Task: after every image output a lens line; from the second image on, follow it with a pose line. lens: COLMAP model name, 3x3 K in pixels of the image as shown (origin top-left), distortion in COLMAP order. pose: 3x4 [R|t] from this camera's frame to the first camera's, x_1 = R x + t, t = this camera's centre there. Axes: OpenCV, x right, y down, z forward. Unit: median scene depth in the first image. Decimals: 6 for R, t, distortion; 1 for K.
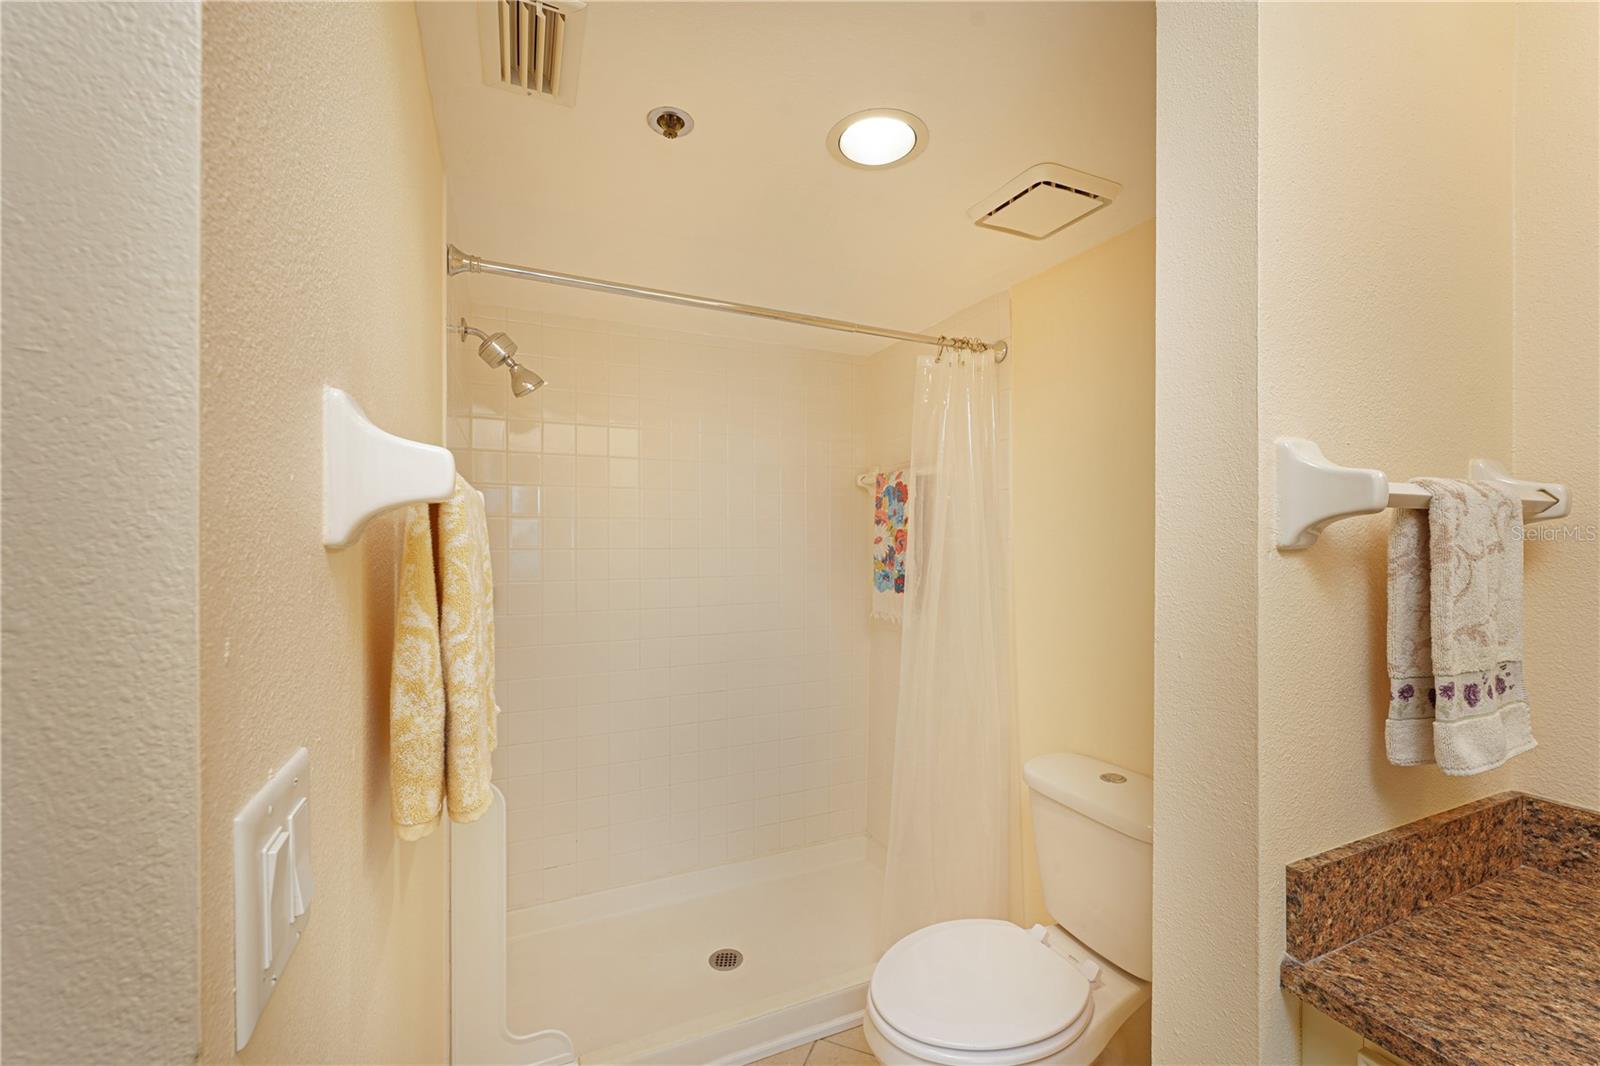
lens RADIAL K [[637.8, 0, 800.0], [0, 637.8, 533.0], [0, 0, 1]] dist [-0.000828, -0.000212]
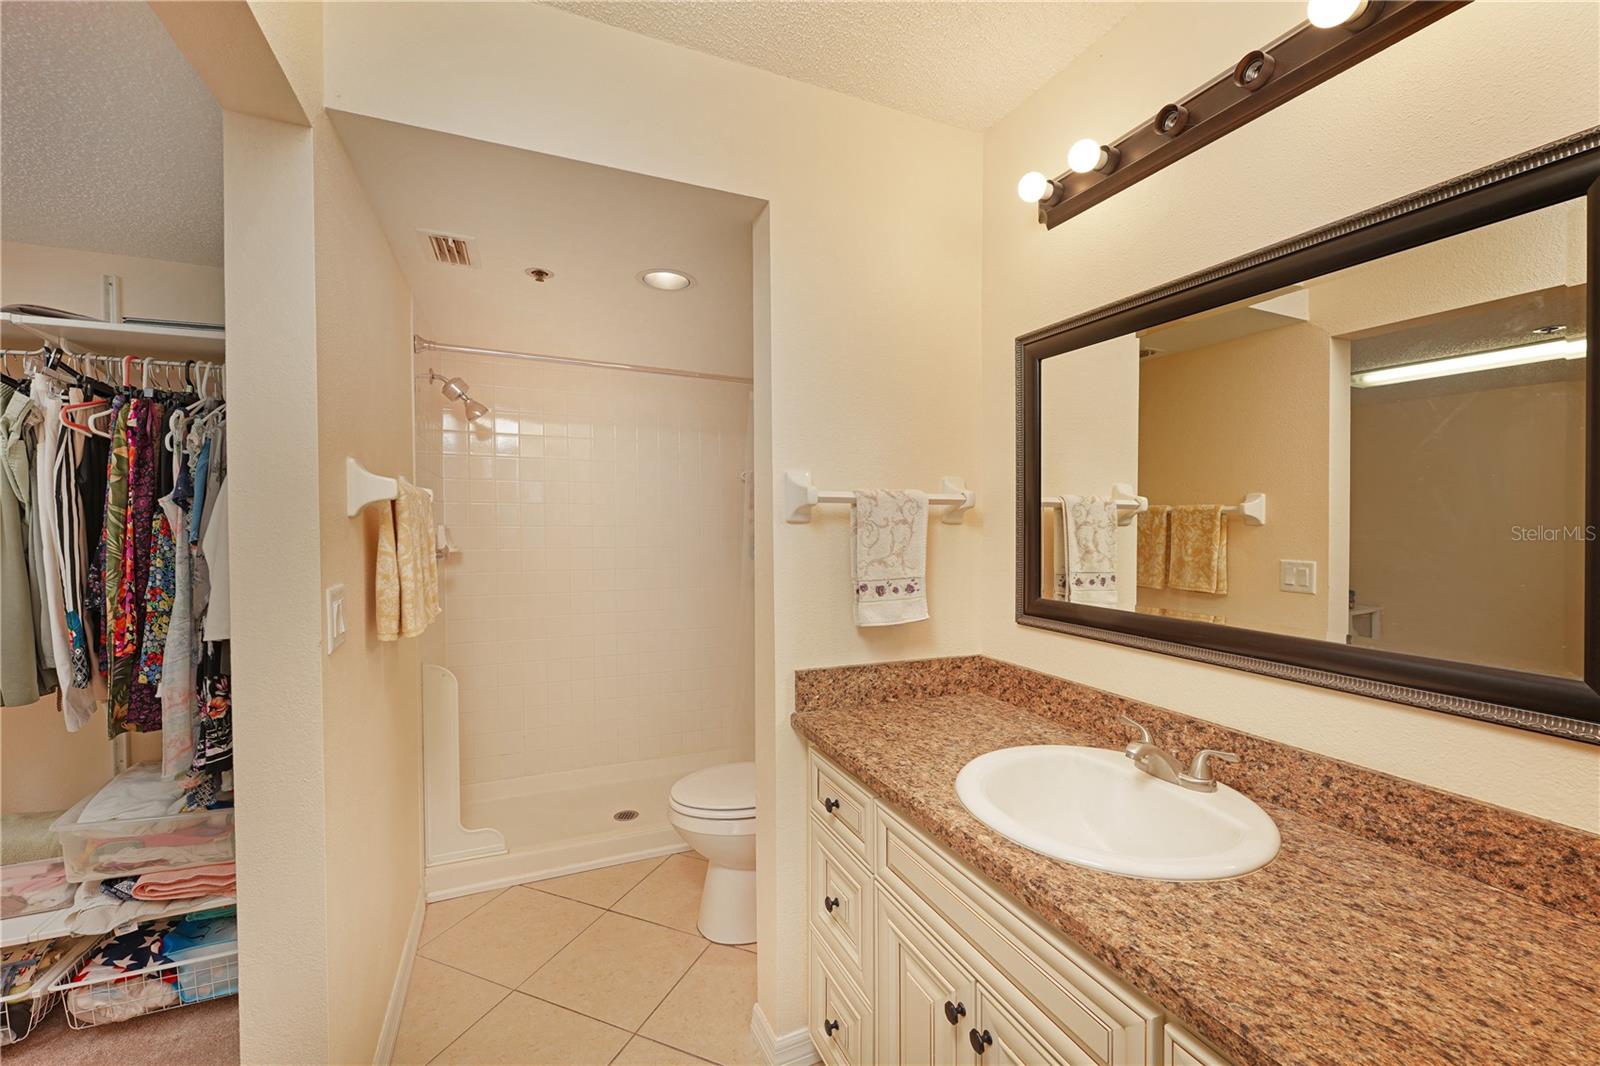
lens RADIAL K [[643.9, 0, 801.2], [0, 643.9, 535.2], [0, 0, 1]] dist [0.000147, -0.001069]
pose [[0.999943, 0.004175, -0.009780, 0.810537], [-0.003902, 0.999606, 0.027778, 0.009408], [0.009892, -0.027739, 0.999566, -1.155648]]
